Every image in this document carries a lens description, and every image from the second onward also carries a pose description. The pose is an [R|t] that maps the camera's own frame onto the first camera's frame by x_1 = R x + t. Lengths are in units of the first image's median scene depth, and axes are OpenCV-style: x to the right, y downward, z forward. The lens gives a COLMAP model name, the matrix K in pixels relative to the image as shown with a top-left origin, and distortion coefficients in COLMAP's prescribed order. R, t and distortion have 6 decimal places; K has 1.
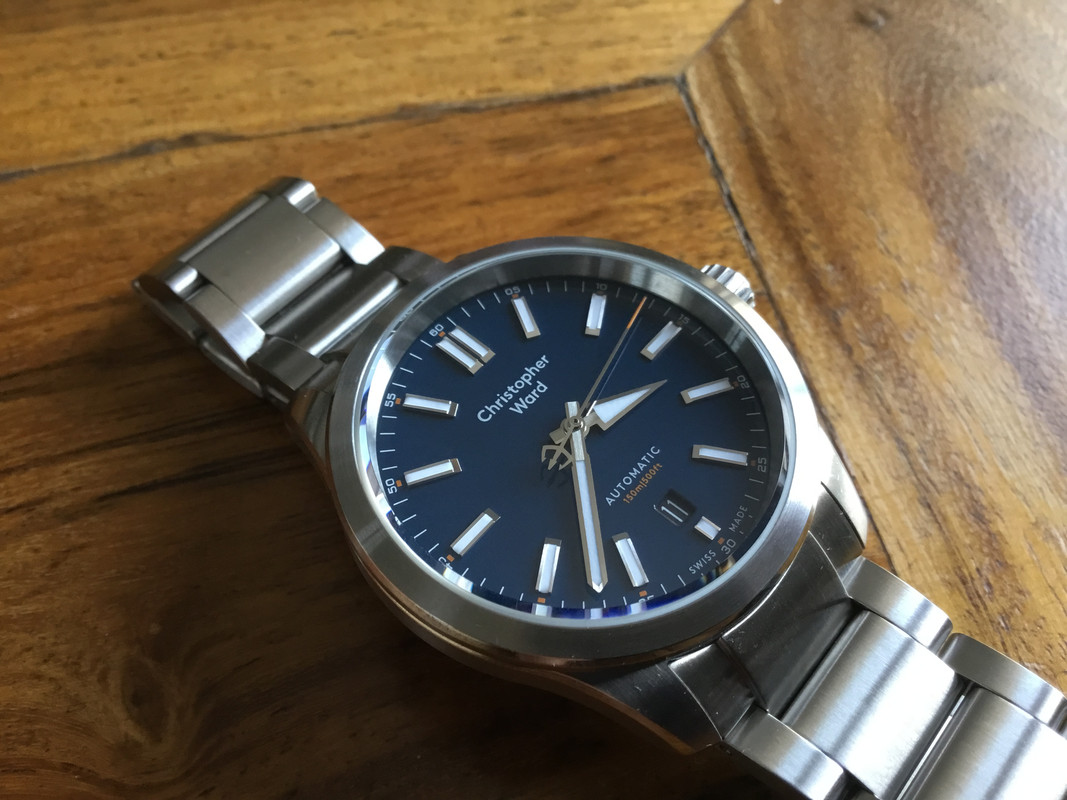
lens RADIAL K [[1041.9, 0, 551.9], [0, 1041.9, 398.5], [0, 0, 1]] dist [0.053120, -0.186439]
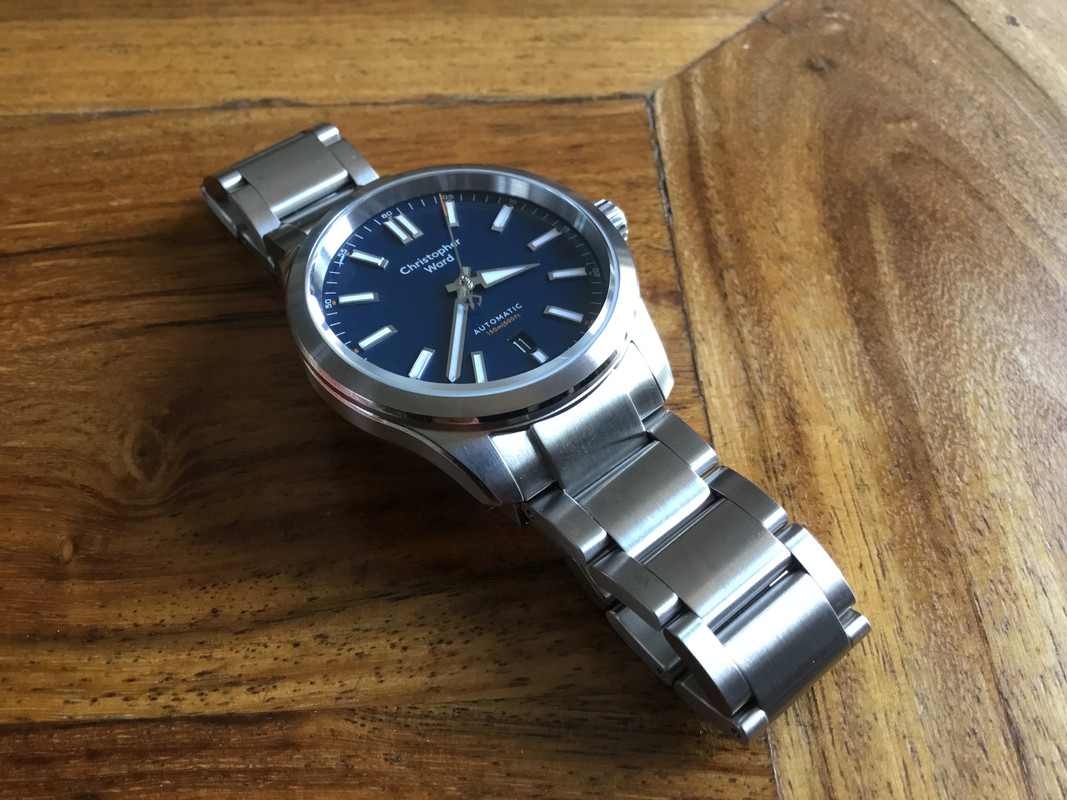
lens RADIAL K [[1012.7, 0, 541.0], [0, 1012.7, 402.8], [0, 0, 1]] dist [0.102349, -0.271459]
pose [[0.984778, 0.126414, -0.119294, 0.223449], [-0.135544, 0.988168, -0.071776, 0.197138], [0.108809, 0.086853, 0.990261, -0.237192]]
